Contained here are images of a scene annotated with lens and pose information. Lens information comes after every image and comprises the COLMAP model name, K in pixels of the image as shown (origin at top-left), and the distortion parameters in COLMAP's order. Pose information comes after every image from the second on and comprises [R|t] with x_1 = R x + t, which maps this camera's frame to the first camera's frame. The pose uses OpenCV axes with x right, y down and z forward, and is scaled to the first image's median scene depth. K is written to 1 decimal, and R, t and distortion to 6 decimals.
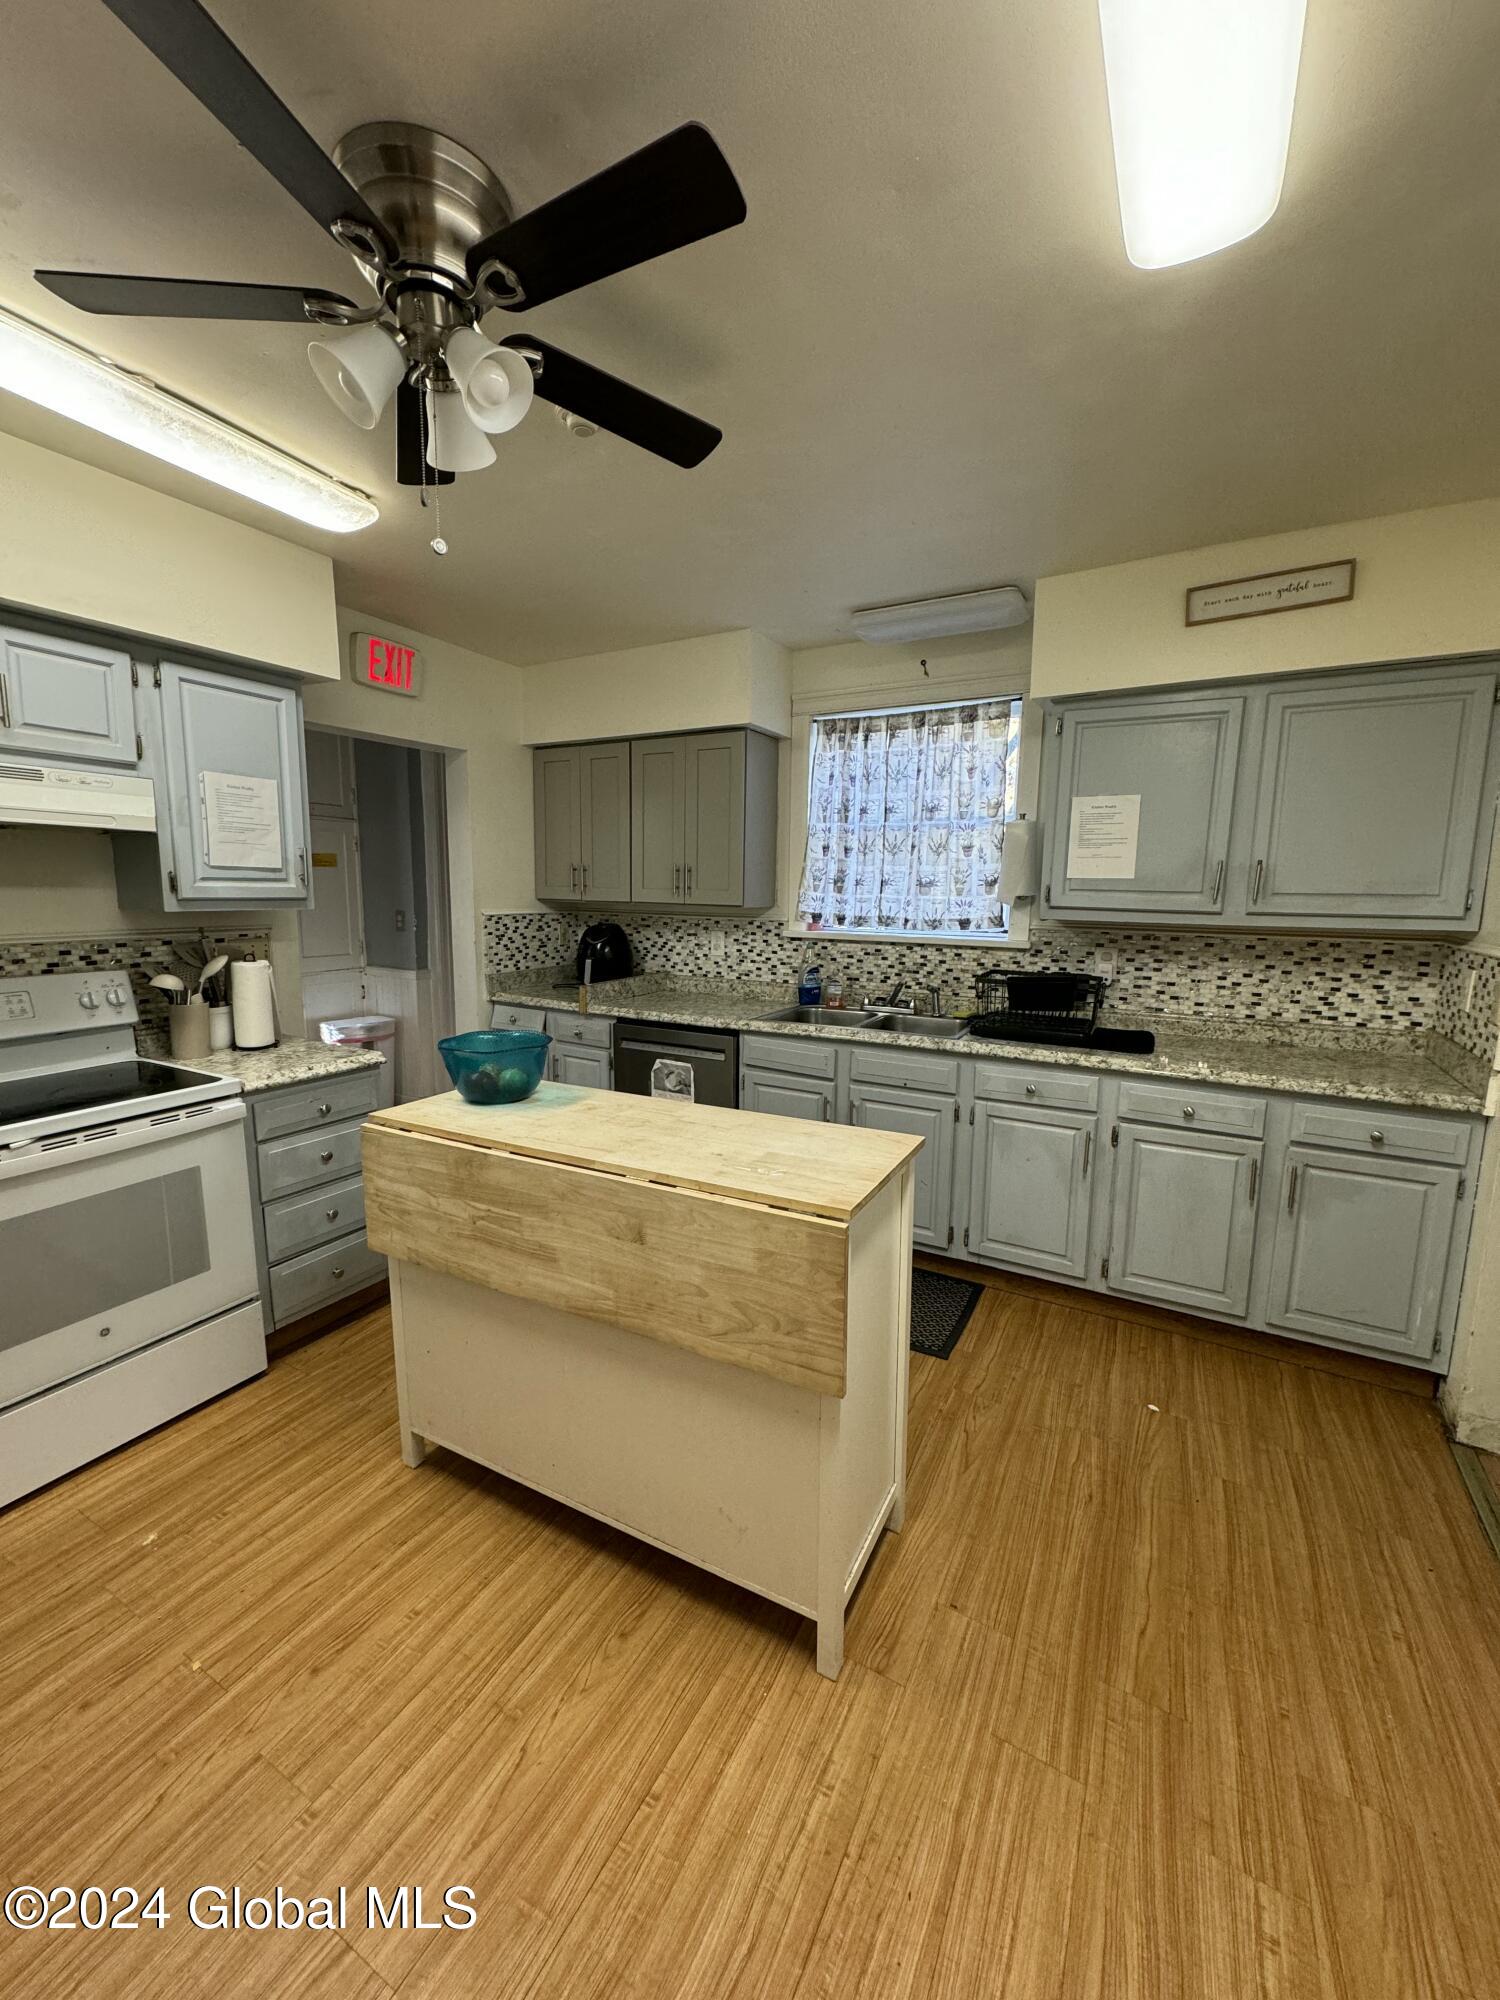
lens RADIAL K [[790.0, 0, 746.2], [0, 790.0, 999.4], [0, 0, 1]] dist [-0.003122, 0.000576]
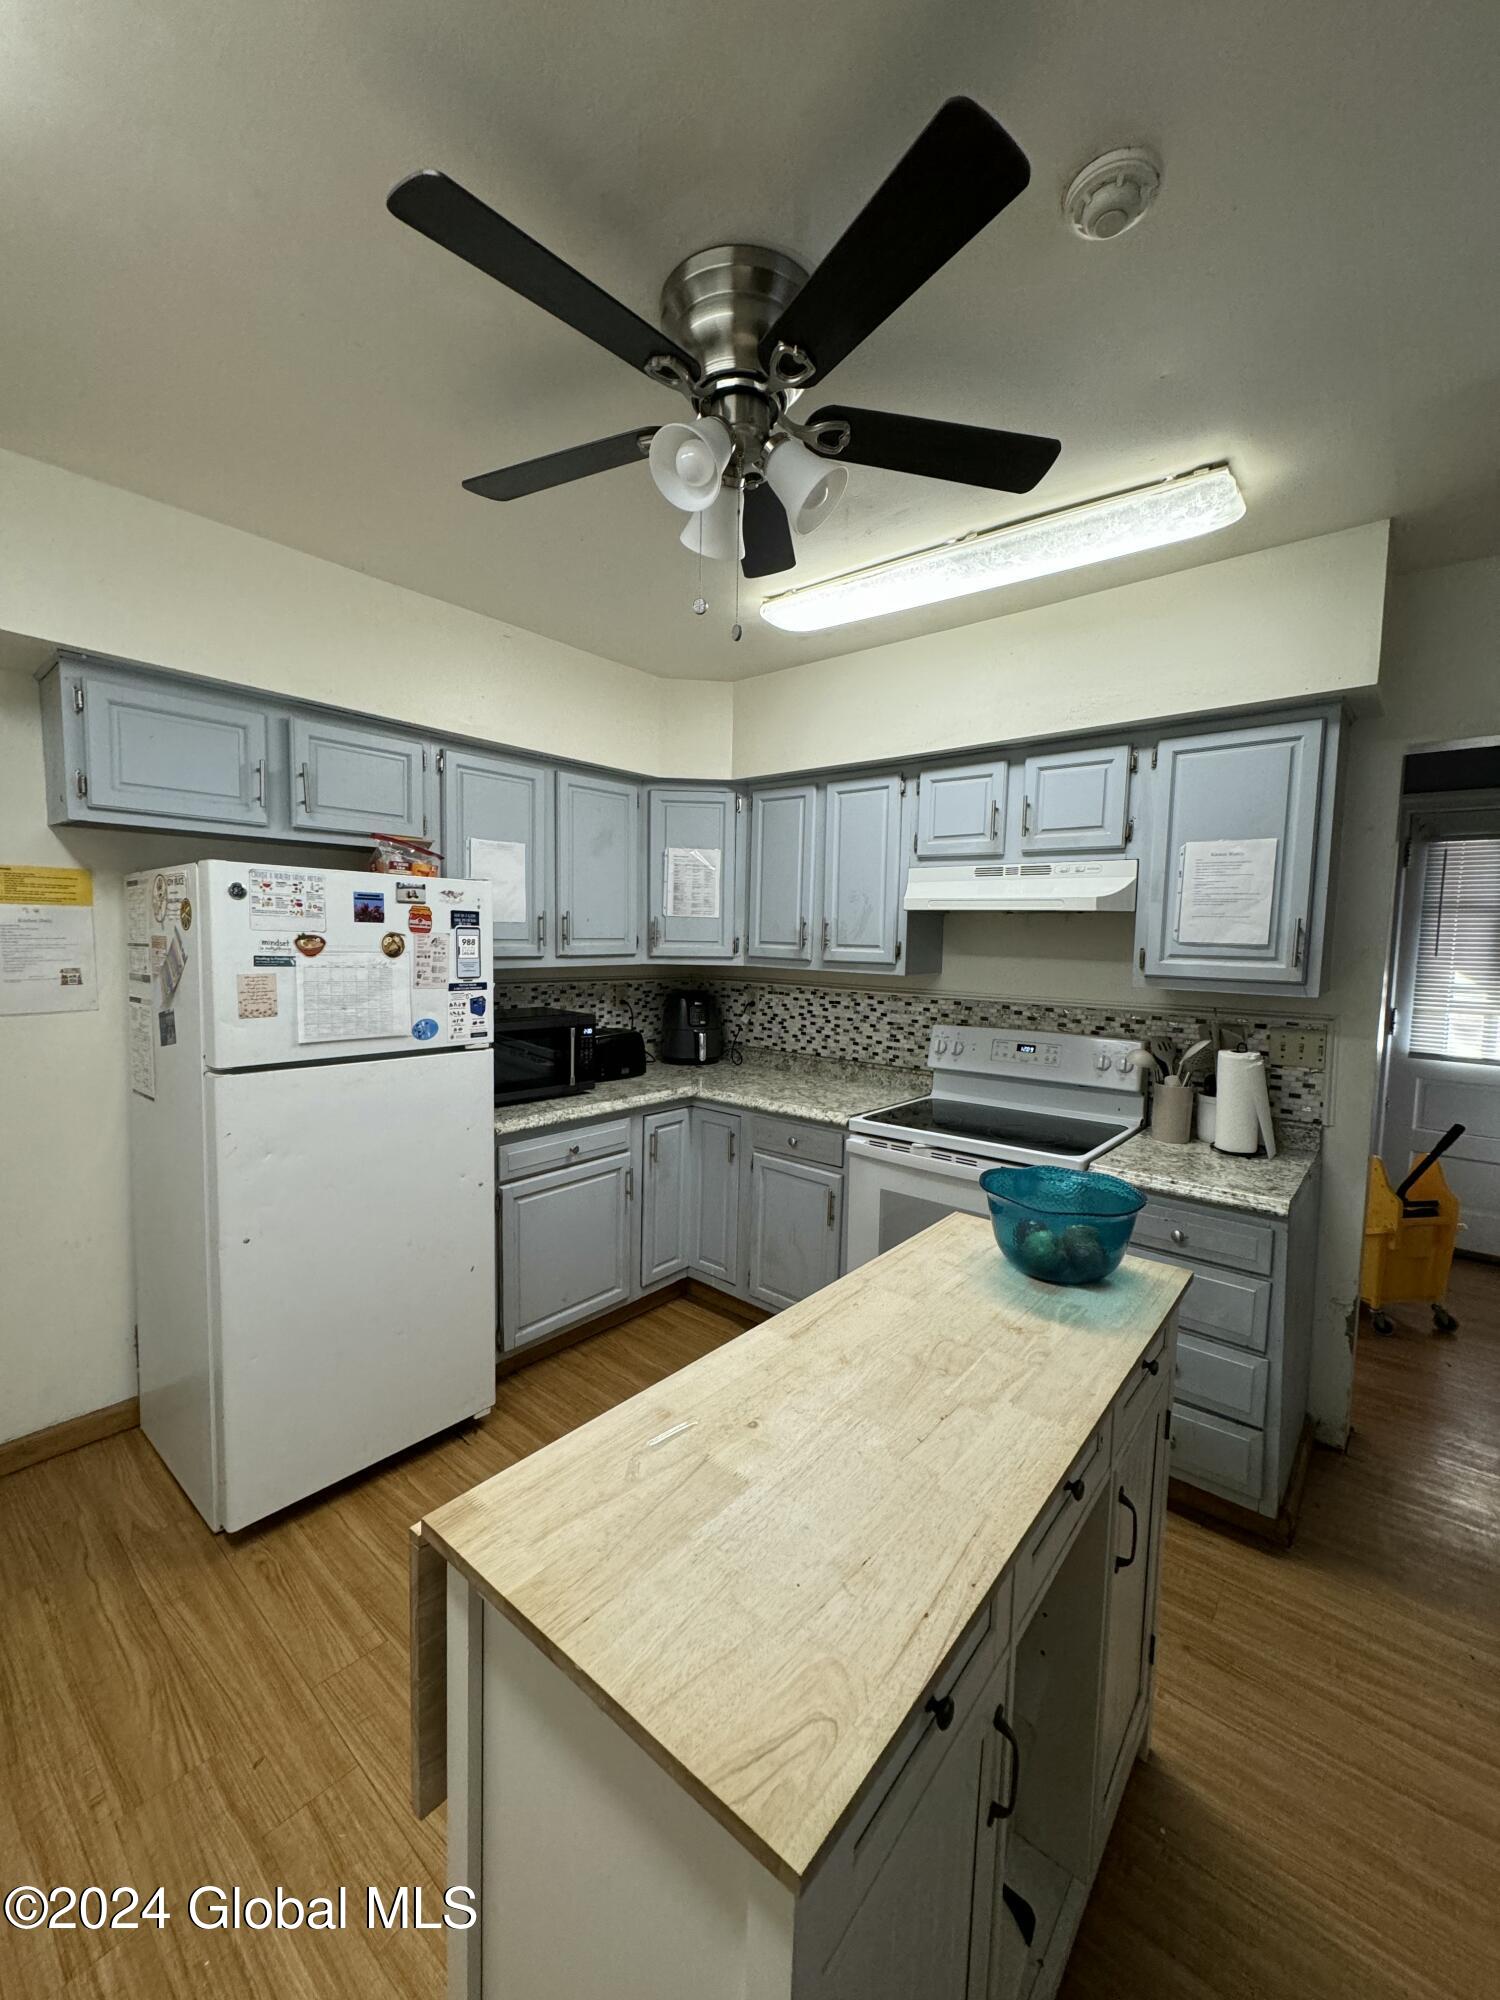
lens RADIAL K [[790.0, 0, 748.6], [0, 790.0, 995.3], [0, 0, 1]] dist [-0.003122, 0.000576]
pose [[-0.181888, 0.059857, -0.981496, 0.371002], [-0.162984, 0.982504, 0.090122, -0.119732], [0.969718, 0.176360, -0.168950, 0.742982]]
